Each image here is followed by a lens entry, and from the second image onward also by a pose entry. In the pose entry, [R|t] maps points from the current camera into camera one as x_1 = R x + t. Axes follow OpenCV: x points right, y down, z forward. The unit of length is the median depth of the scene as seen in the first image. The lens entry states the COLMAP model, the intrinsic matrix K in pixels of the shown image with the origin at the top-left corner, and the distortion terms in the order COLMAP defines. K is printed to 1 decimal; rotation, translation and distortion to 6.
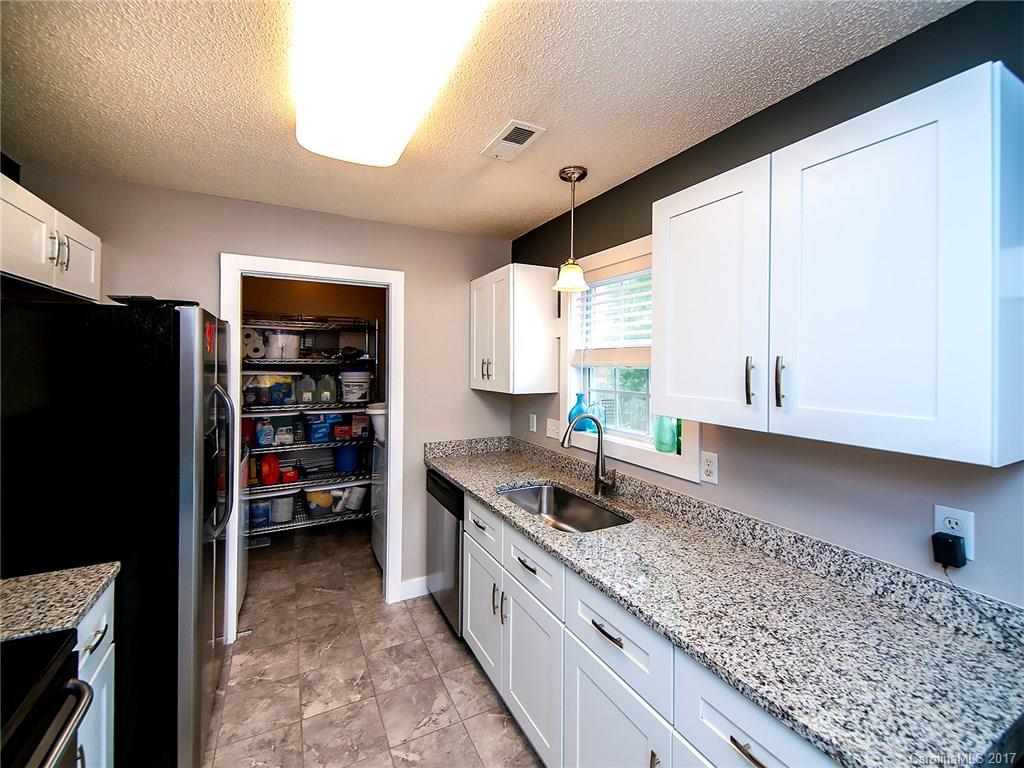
lens RADIAL K [[437.0, 0, 510.7], [0, 437.0, 362.2], [0, 0, 1]] dist [0.031730, -0.012211]
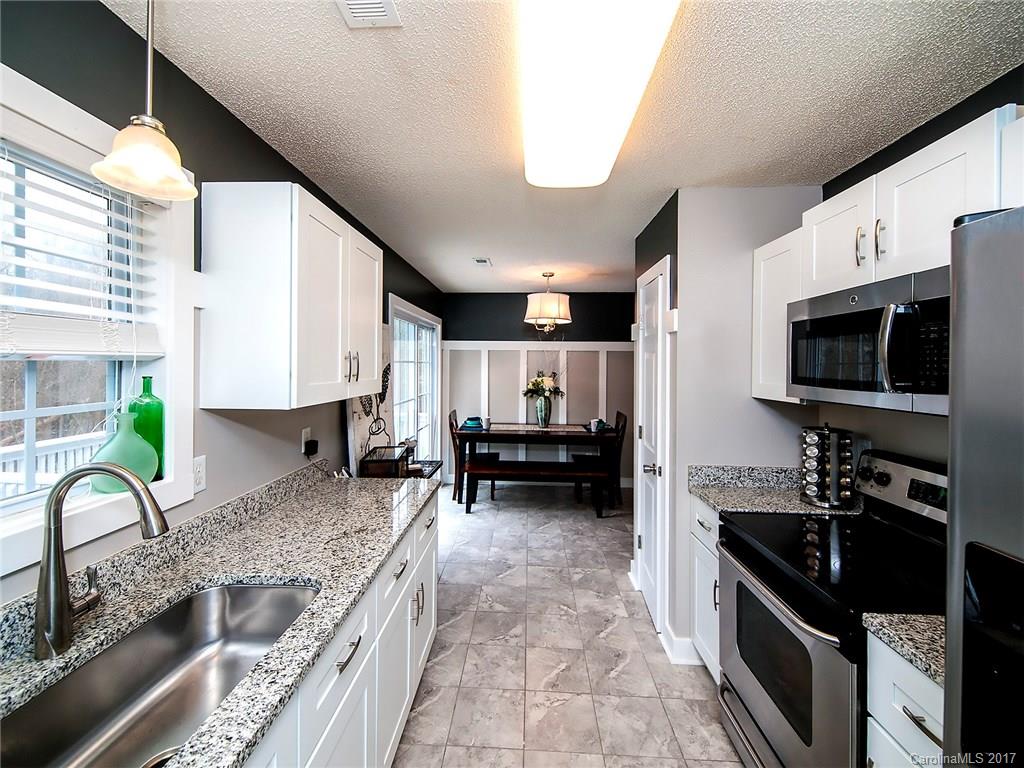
lens RADIAL K [[425.6, 0, 504.5], [0, 425.6, 374.8], [0, 0, 1]] dist [0.002184, -0.000372]
pose [[-0.859958, -0.023996, 0.509800, -0.350940], [-0.011432, 0.999549, 0.027764, 0.012116], [-0.510236, 0.018048, -0.859845, 1.035820]]
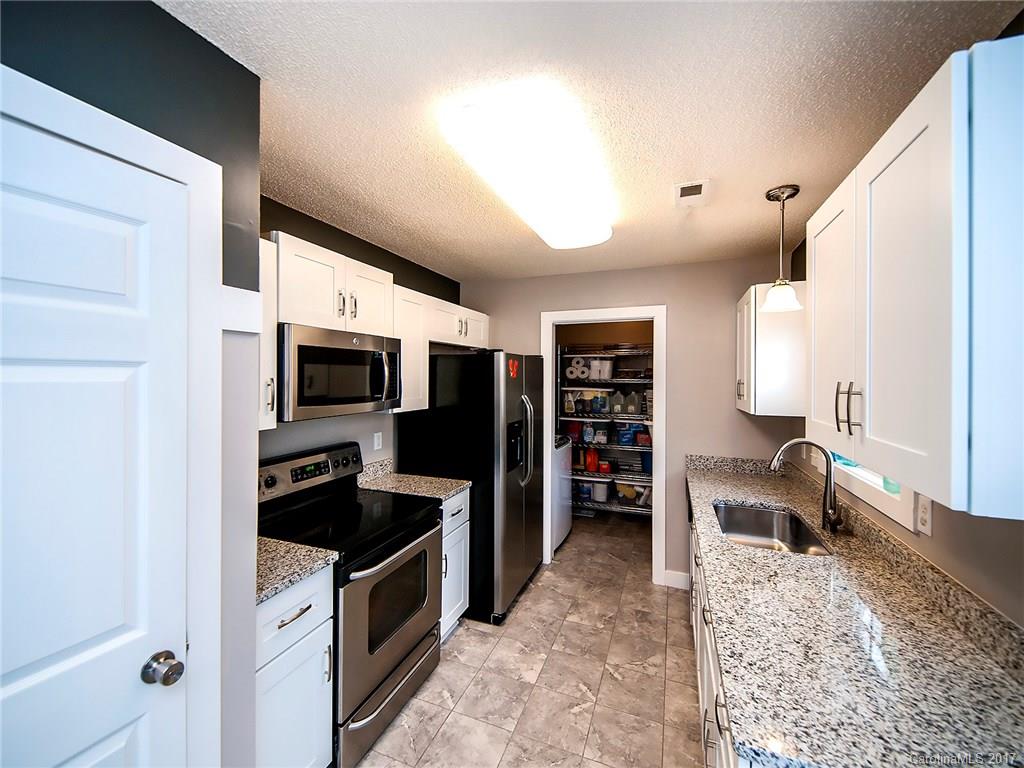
lens RADIAL K [[425.6, 0, 504.5], [0, 425.6, 374.8], [0, 0, 1]] dist [0.002184, -0.000372]
pose [[0.651702, -0.005406, -0.758456, 0.402114], [-0.004276, 0.999933, -0.010801, -0.006728], [0.758463, 0.010282, 0.651634, -0.081834]]
